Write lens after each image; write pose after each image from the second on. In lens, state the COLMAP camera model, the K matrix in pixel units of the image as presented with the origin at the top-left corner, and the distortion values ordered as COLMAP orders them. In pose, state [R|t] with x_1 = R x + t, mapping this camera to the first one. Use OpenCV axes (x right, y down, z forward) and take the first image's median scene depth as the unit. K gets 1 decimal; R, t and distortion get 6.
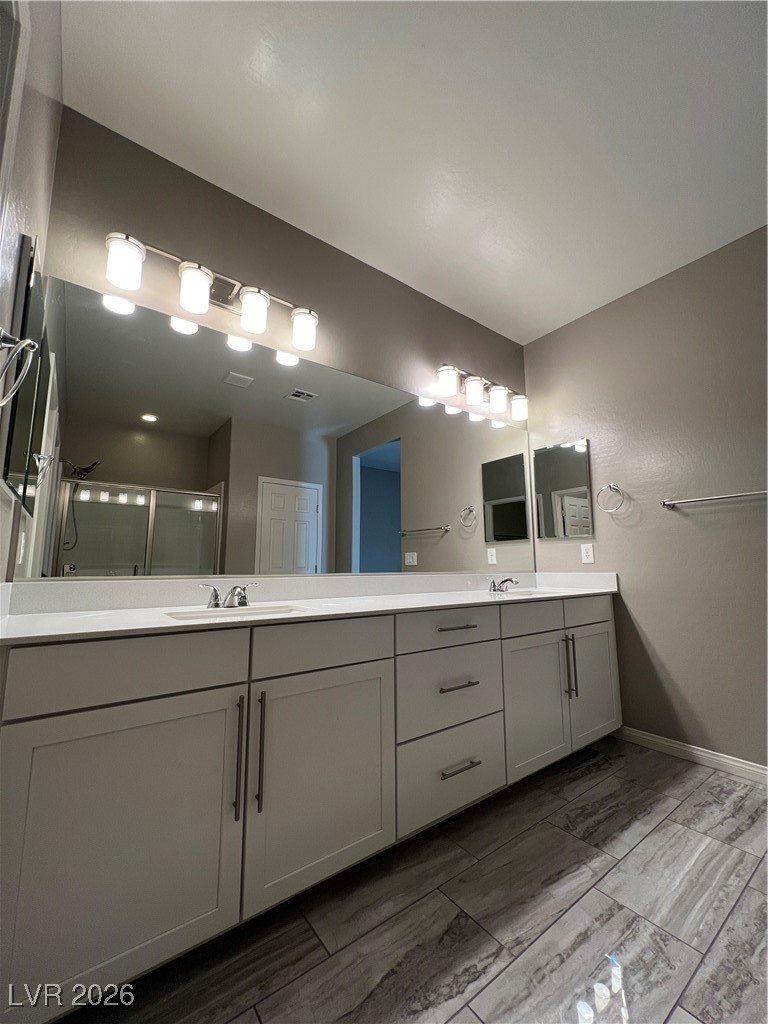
lens RADIAL K [[409.4, 0, 384.0], [0, 409.4, 512.0], [0, 0, 1]] dist [0.001415, -0.000075]
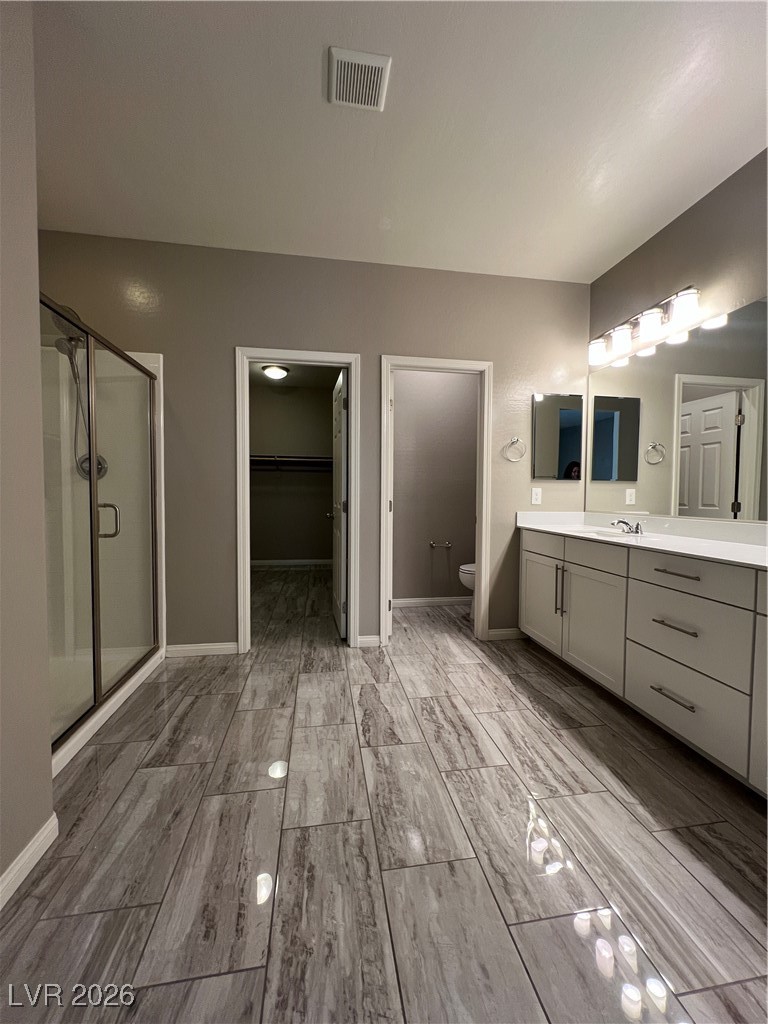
lens RADIAL K [[412.1, 0, 385.4], [0, 412.1, 510.9], [0, 0, 1]] dist [-0.000273, -0.000118]
pose [[-0.468273, 0.029946, -0.883076, 1.743814], [0.116826, 0.992750, -0.028285, 0.086040], [0.875827, -0.116412, -0.468376, 1.046354]]
